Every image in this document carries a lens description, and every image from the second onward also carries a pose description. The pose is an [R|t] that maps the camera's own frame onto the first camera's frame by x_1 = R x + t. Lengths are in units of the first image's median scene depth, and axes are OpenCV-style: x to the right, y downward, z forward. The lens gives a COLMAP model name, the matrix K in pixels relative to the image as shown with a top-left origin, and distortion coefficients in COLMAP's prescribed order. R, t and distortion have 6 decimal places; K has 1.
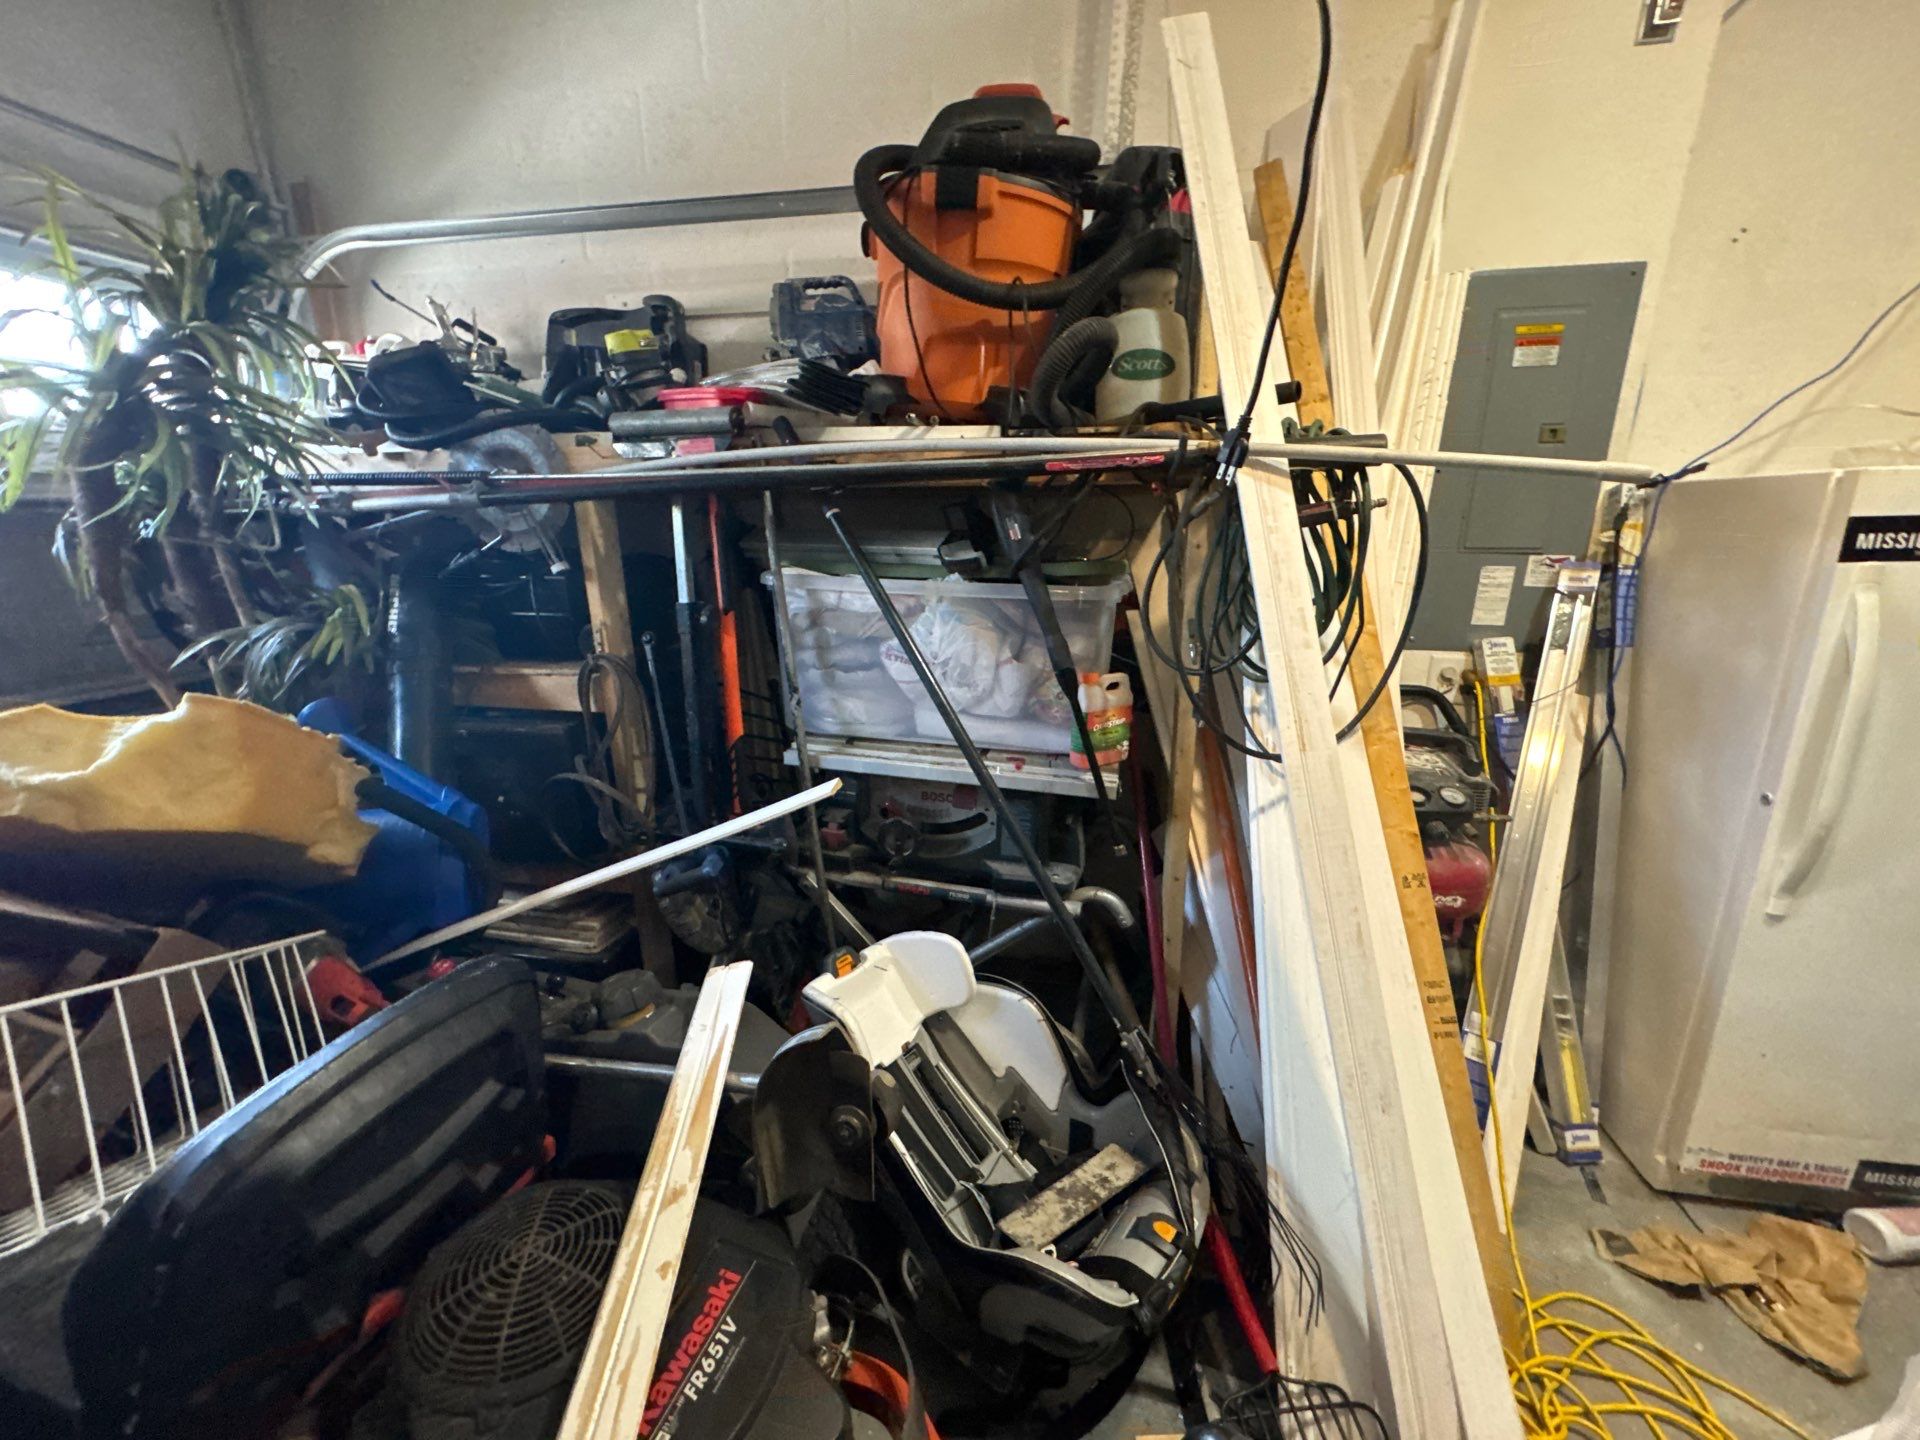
lens RADIAL K [[771.7, 0, 955.9], [0, 771.7, 717.7], [0, 0, 1]] dist [-0.000219, 0.000085]
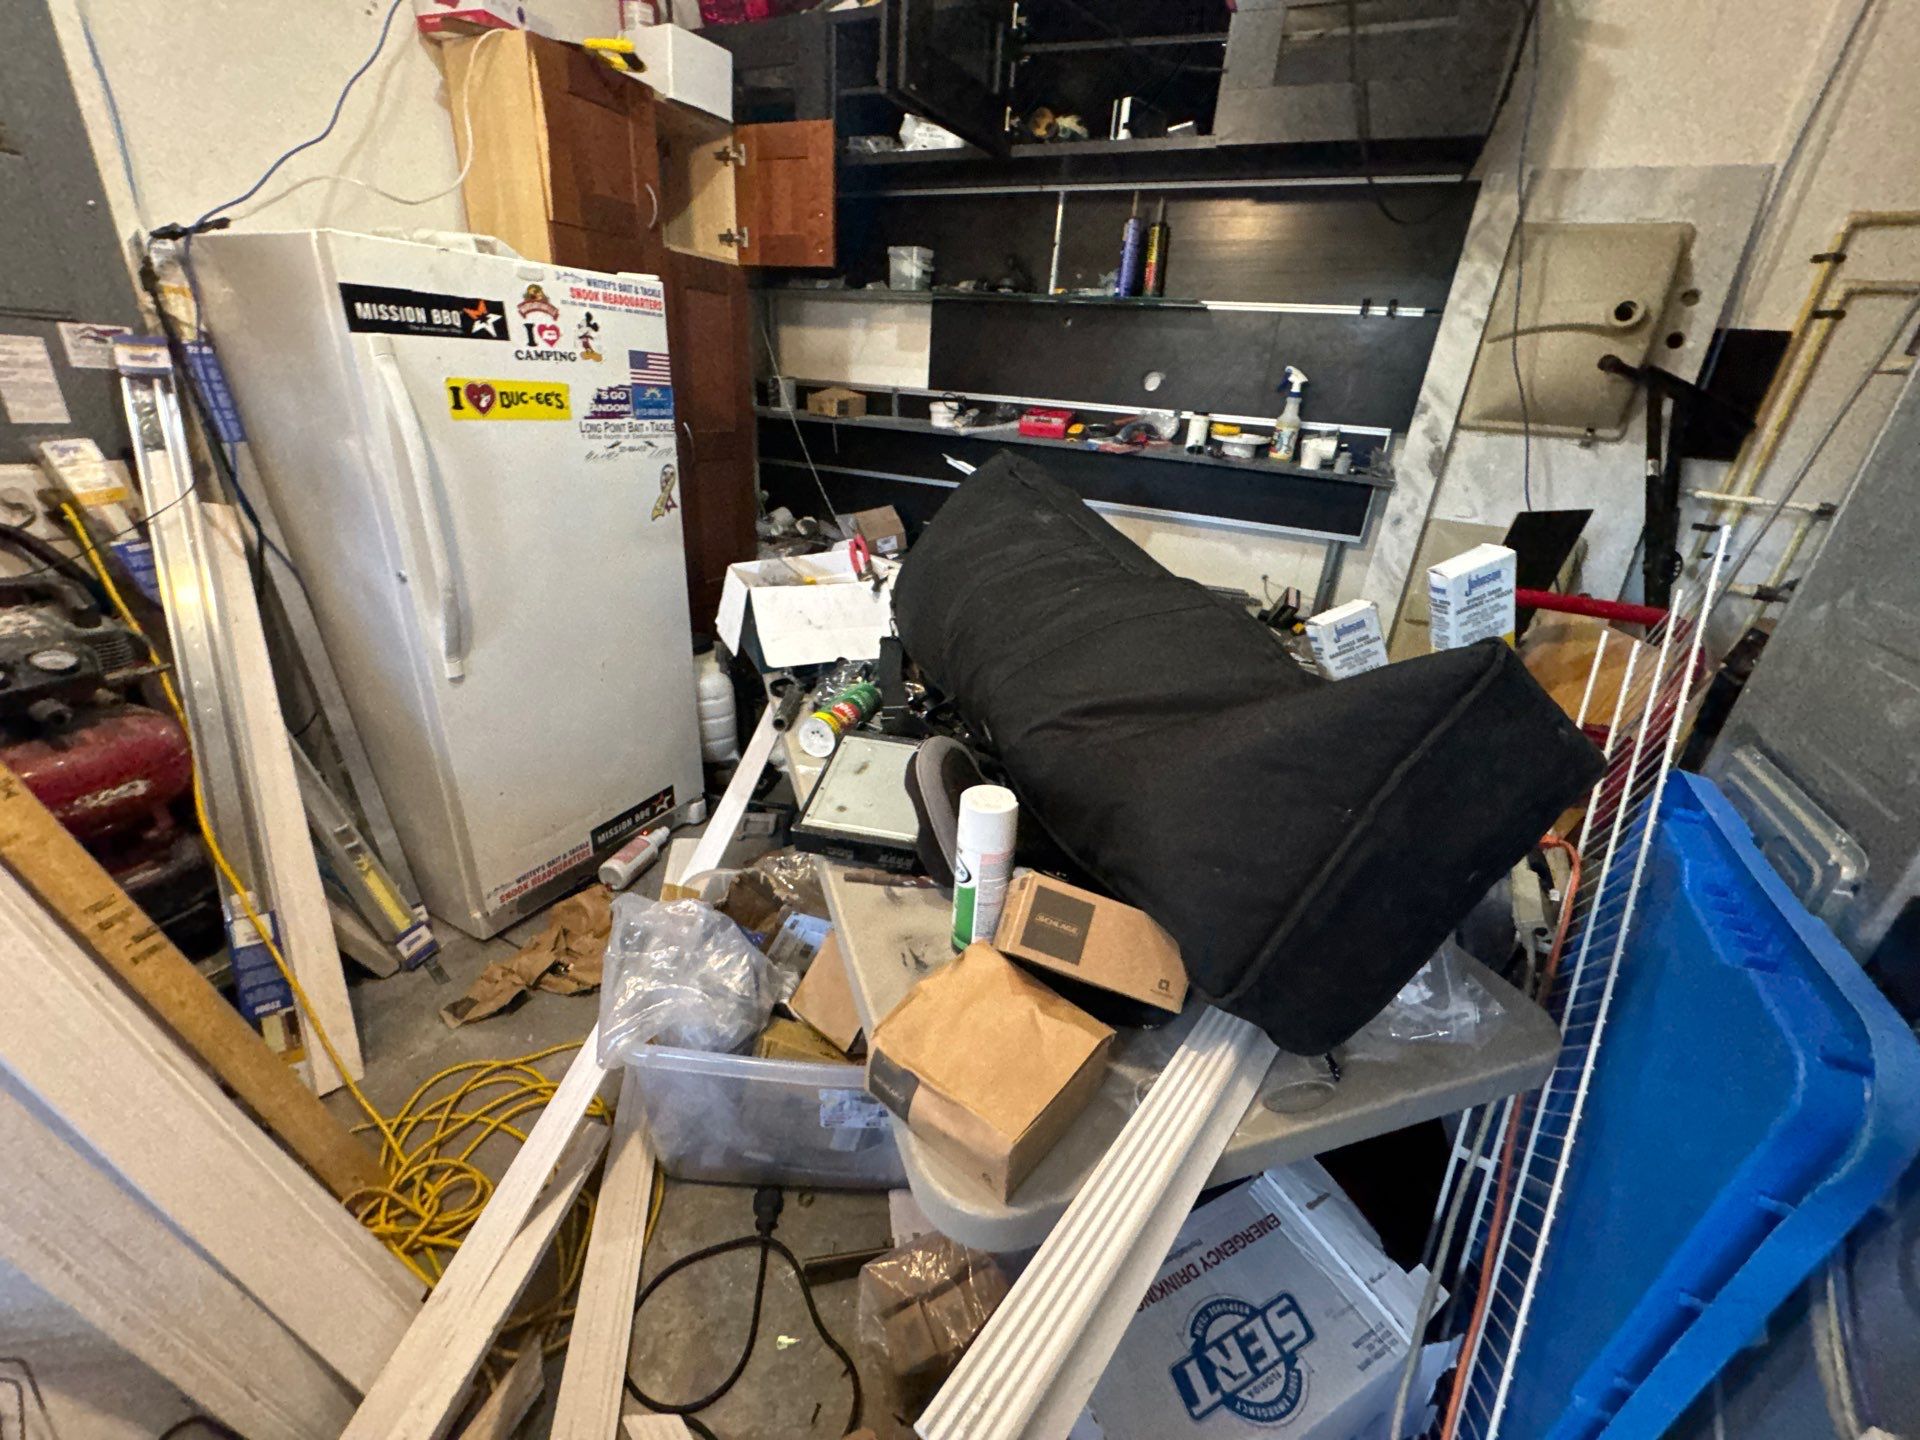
lens RADIAL K [[771.7, 0, 955.9], [0, 771.7, 717.7], [0, 0, 1]] dist [-0.000219, 0.000085]
pose [[0.281769, -0.357502, 0.890392, 0.212329], [0.176745, 0.931451, 0.318056, 0.070184], [-0.943063, 0.067754, 0.325641, -0.041794]]
